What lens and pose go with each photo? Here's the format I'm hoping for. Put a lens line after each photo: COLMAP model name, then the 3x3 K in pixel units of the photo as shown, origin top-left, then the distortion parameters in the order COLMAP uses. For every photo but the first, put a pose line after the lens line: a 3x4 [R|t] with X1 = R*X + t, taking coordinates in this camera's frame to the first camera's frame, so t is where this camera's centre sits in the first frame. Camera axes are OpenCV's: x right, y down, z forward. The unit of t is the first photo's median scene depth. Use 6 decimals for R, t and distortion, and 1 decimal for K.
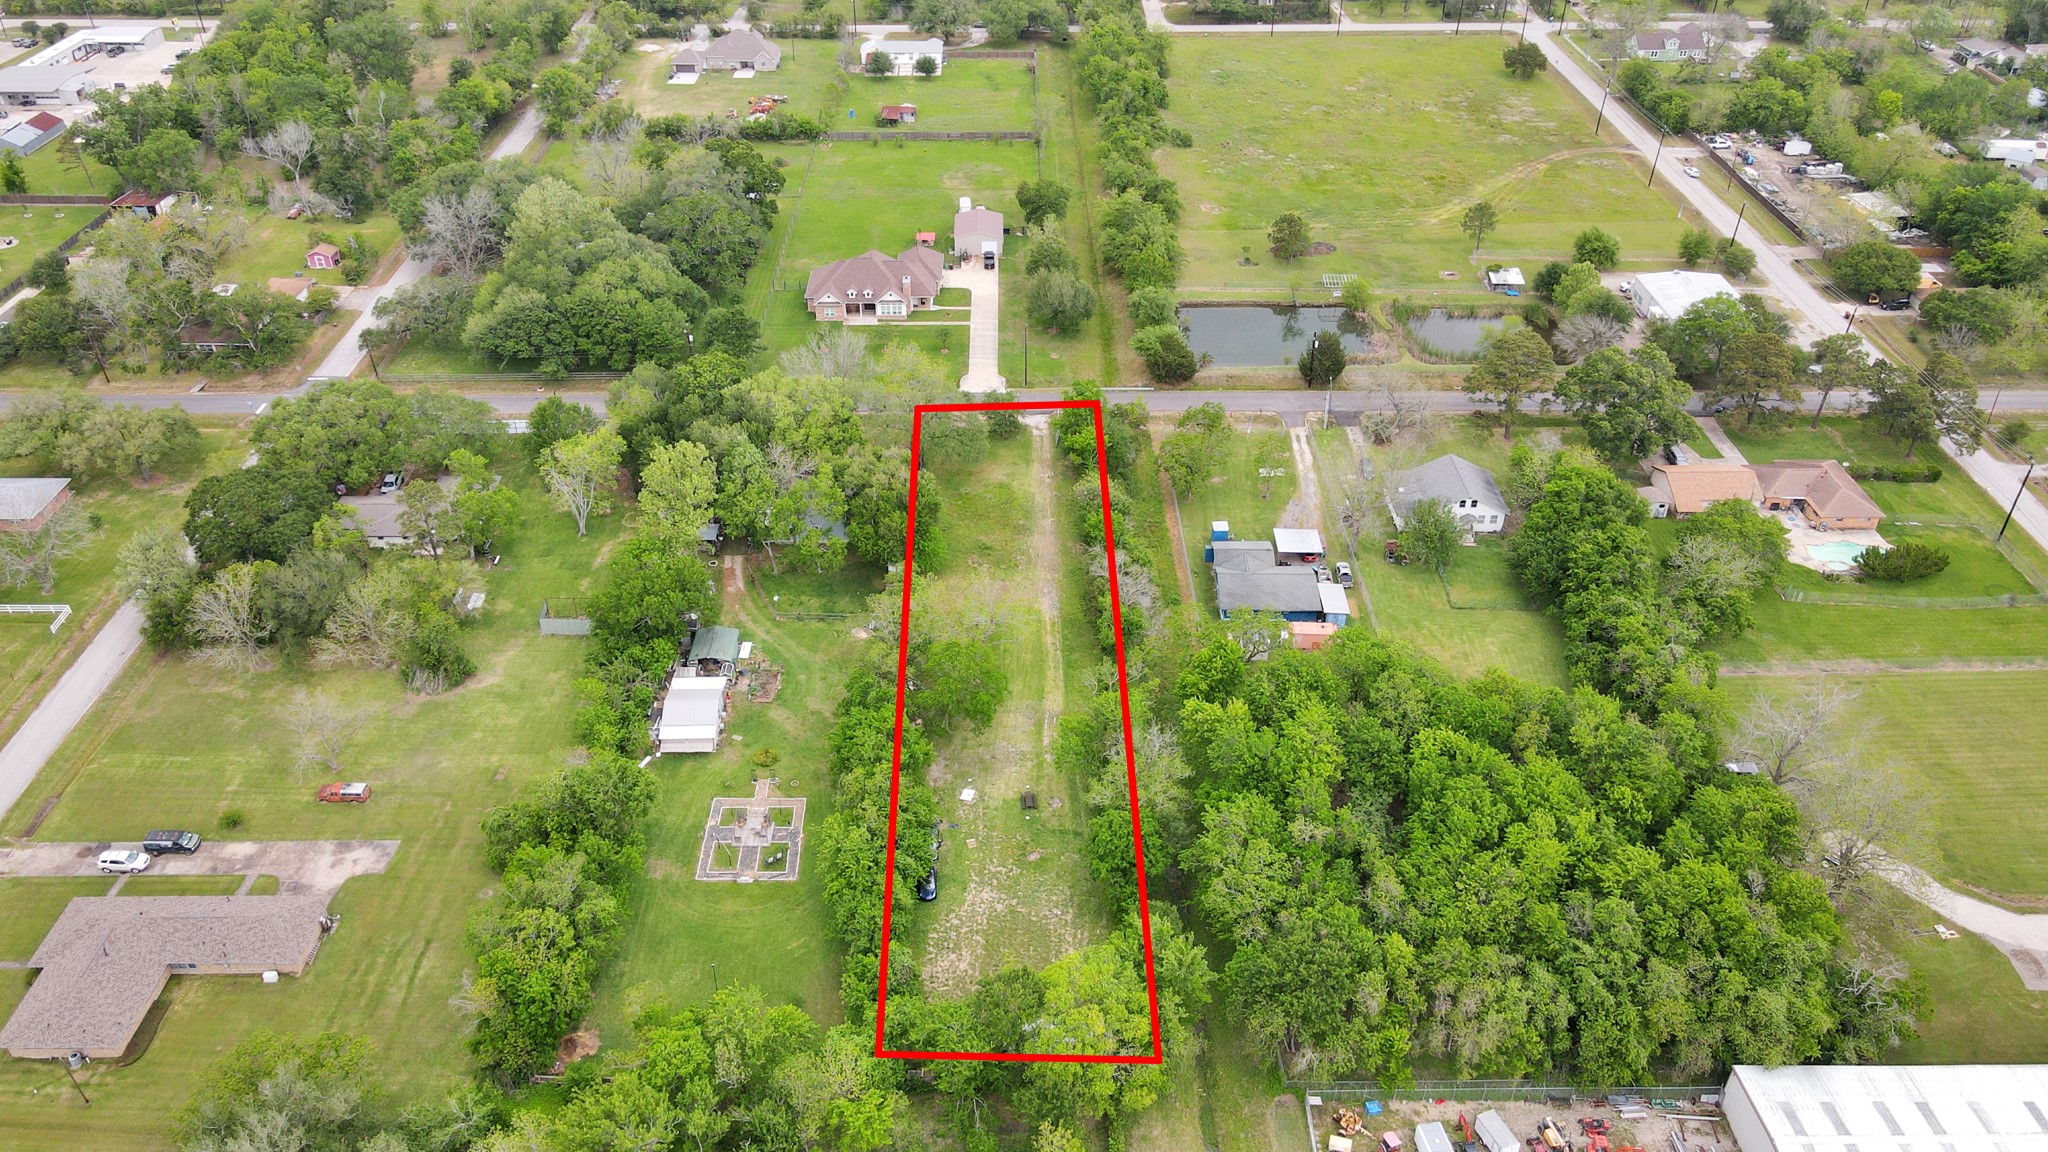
lens RADIAL K [[1510.5, 0, 1010.3], [0, 1510.5, 558.8], [0, 0, 1]] dist [0.007051, 0.032882]
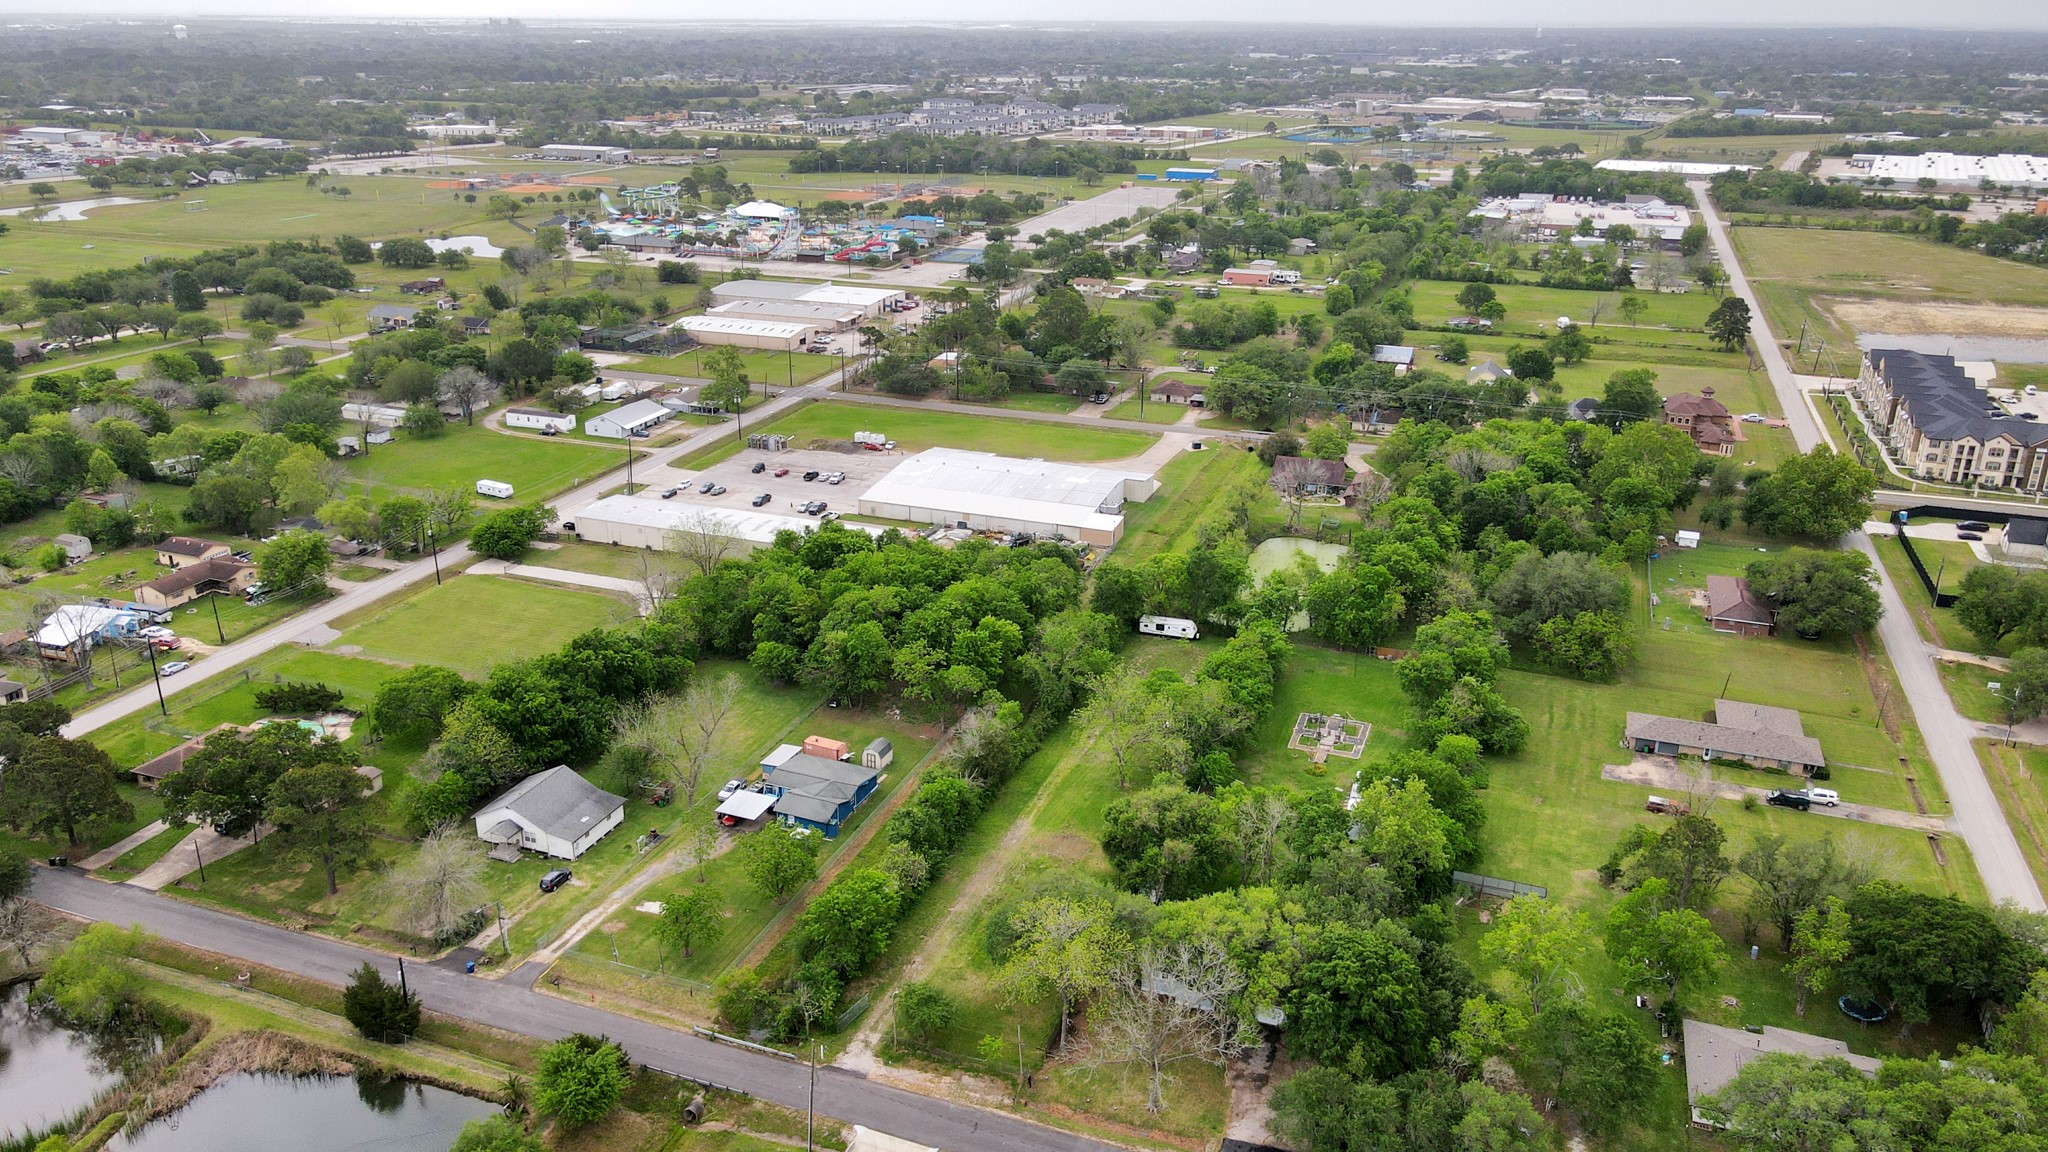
lens RADIAL K [[1510.4, 0, 1008.9], [0, 1510.4, 558.8], [0, 0, 1]] dist [0.001411, 0.033073]
pose [[-0.932280, -0.128168, 0.338272, -0.288693], [0.199850, 0.596969, 0.776974, -0.873336], [-0.301521, 0.791960, -0.530928, 1.424617]]
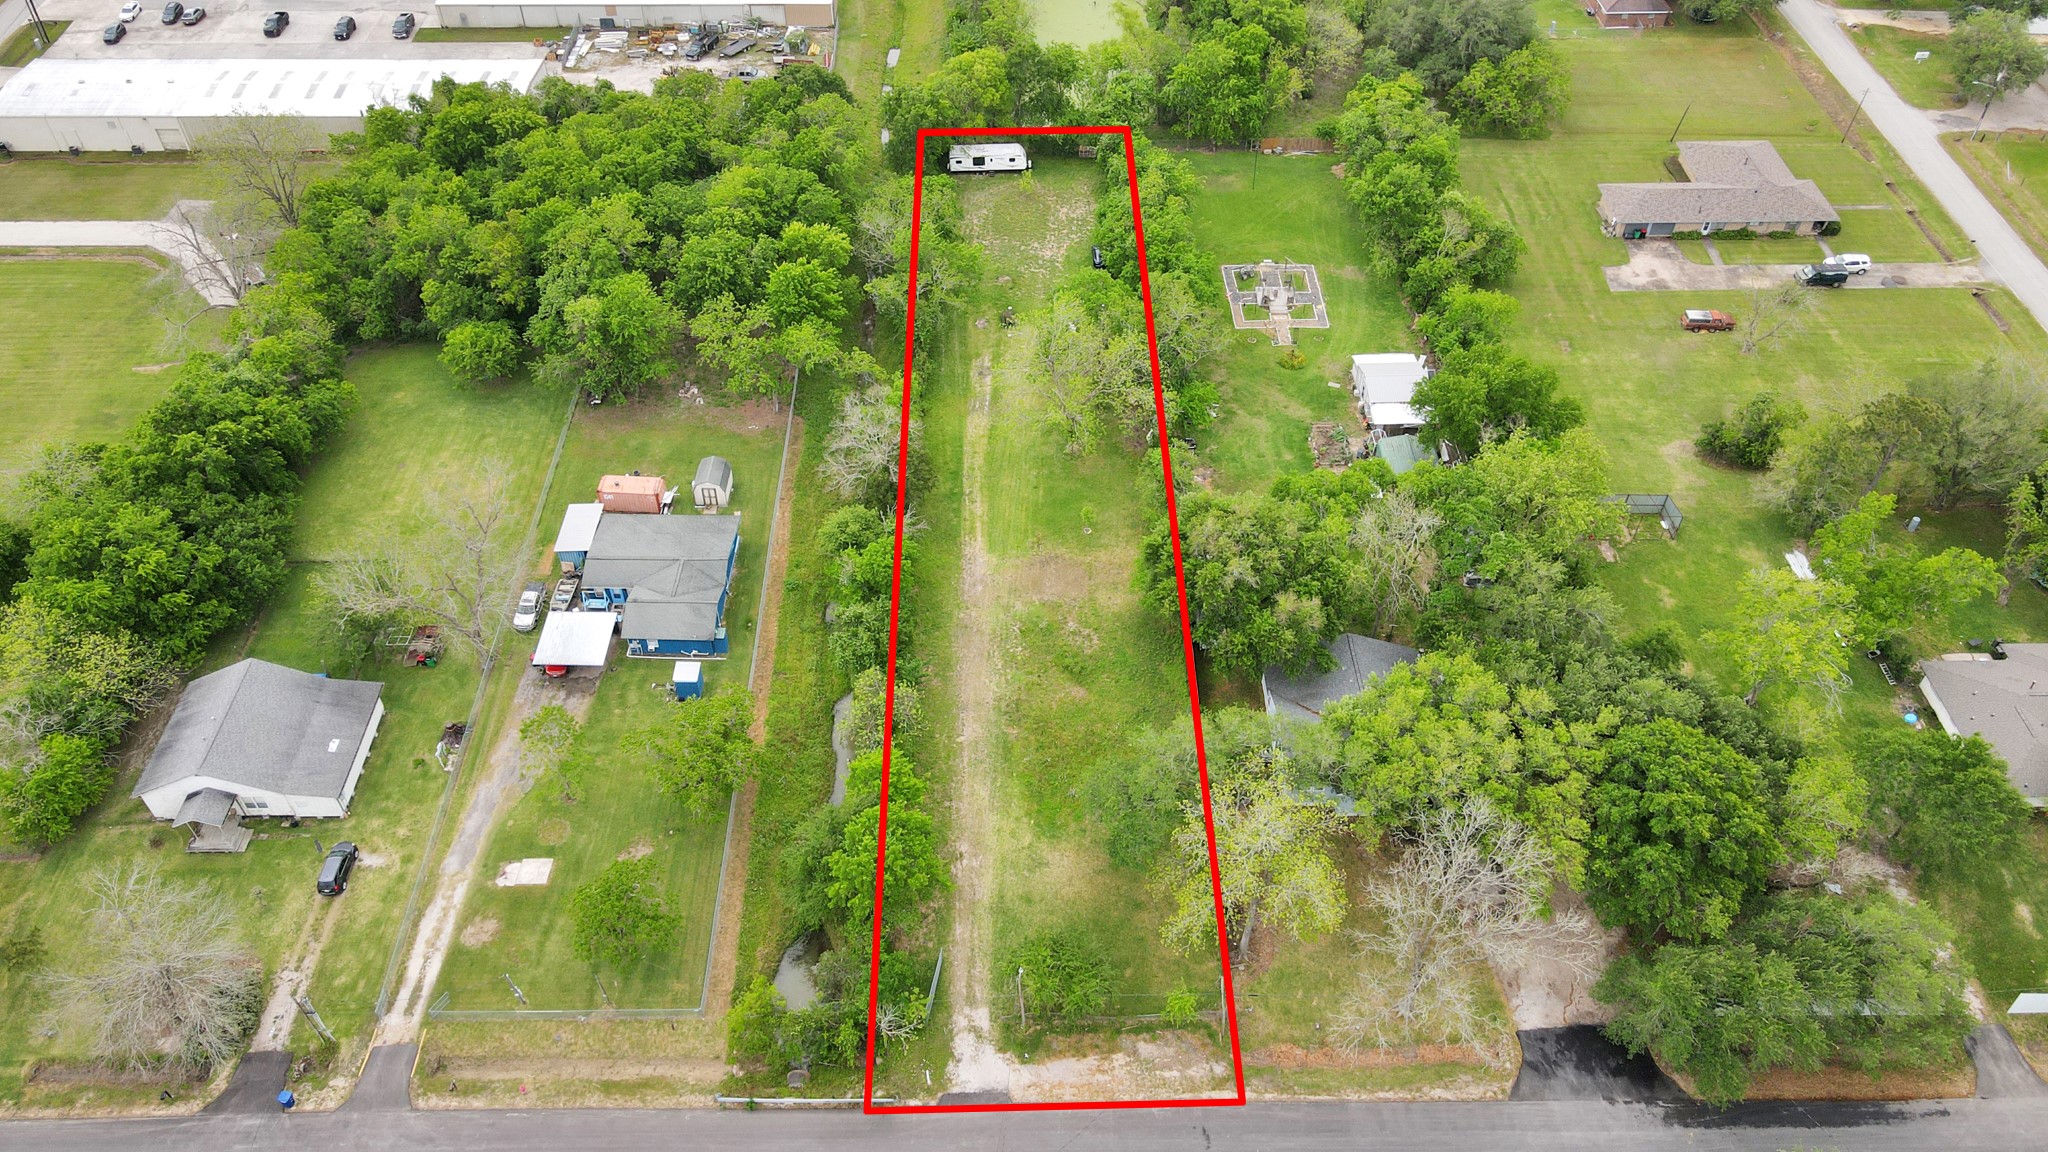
lens RADIAL K [[1501.0, 0, 1012.5], [0, 1501.0, 565.8], [0, 0, 1]] dist [0.017361, 0.008479]
pose [[-0.999994, 0.003360, -0.000185, 0.009334], [0.000448, 0.187515, 0.982262, -0.672360], [0.003335, 0.982256, -0.187515, 1.159849]]
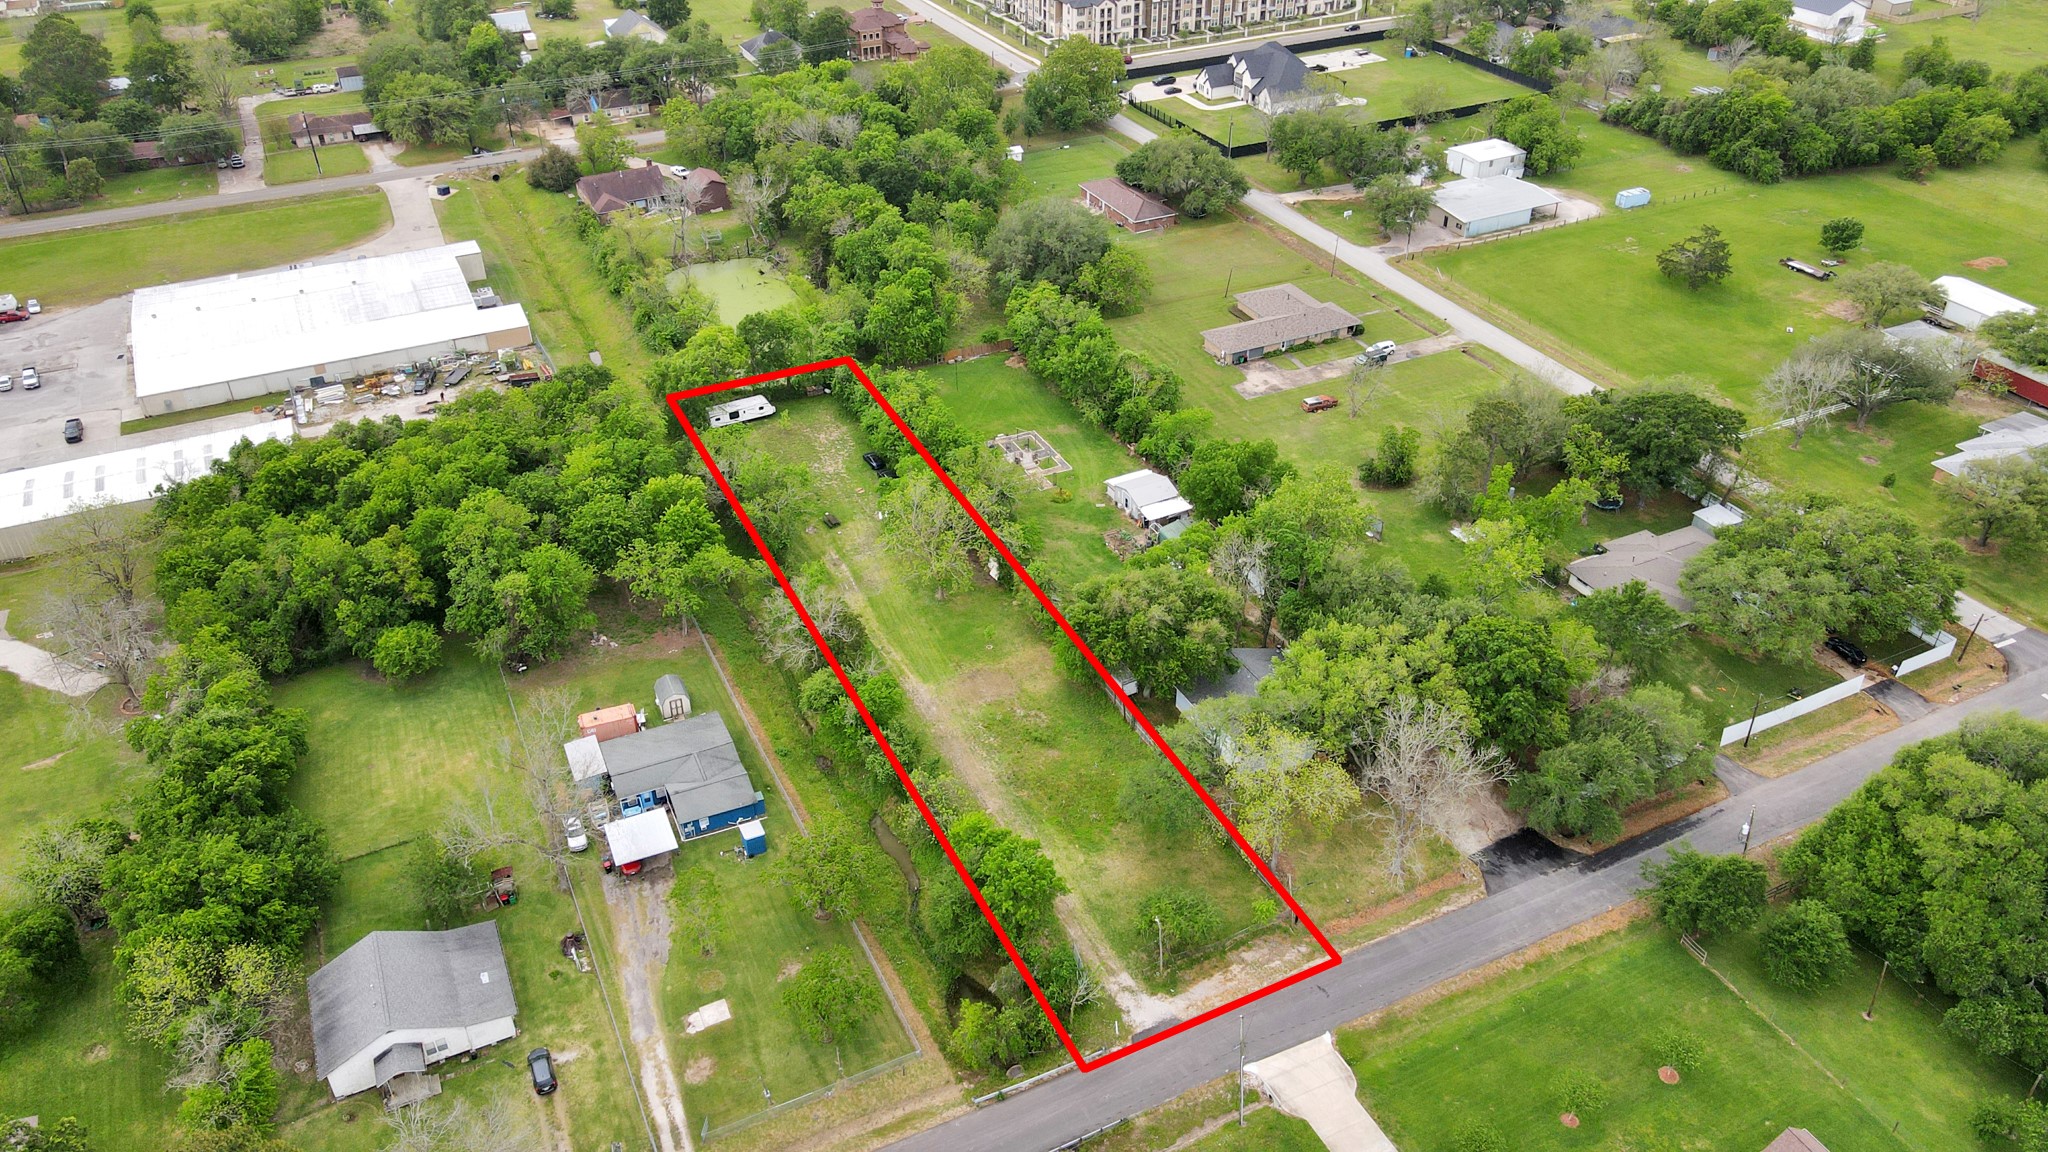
lens RADIAL K [[1510.5, 0, 1010.3], [0, 1510.5, 558.8], [0, 0, 1]] dist [0.007051, 0.032882]
pose [[-0.903886, 0.243577, -0.351654, 0.268194], [-0.235928, 0.401865, 0.884784, -0.787028], [0.356830, 0.882709, -0.305774, 1.241954]]
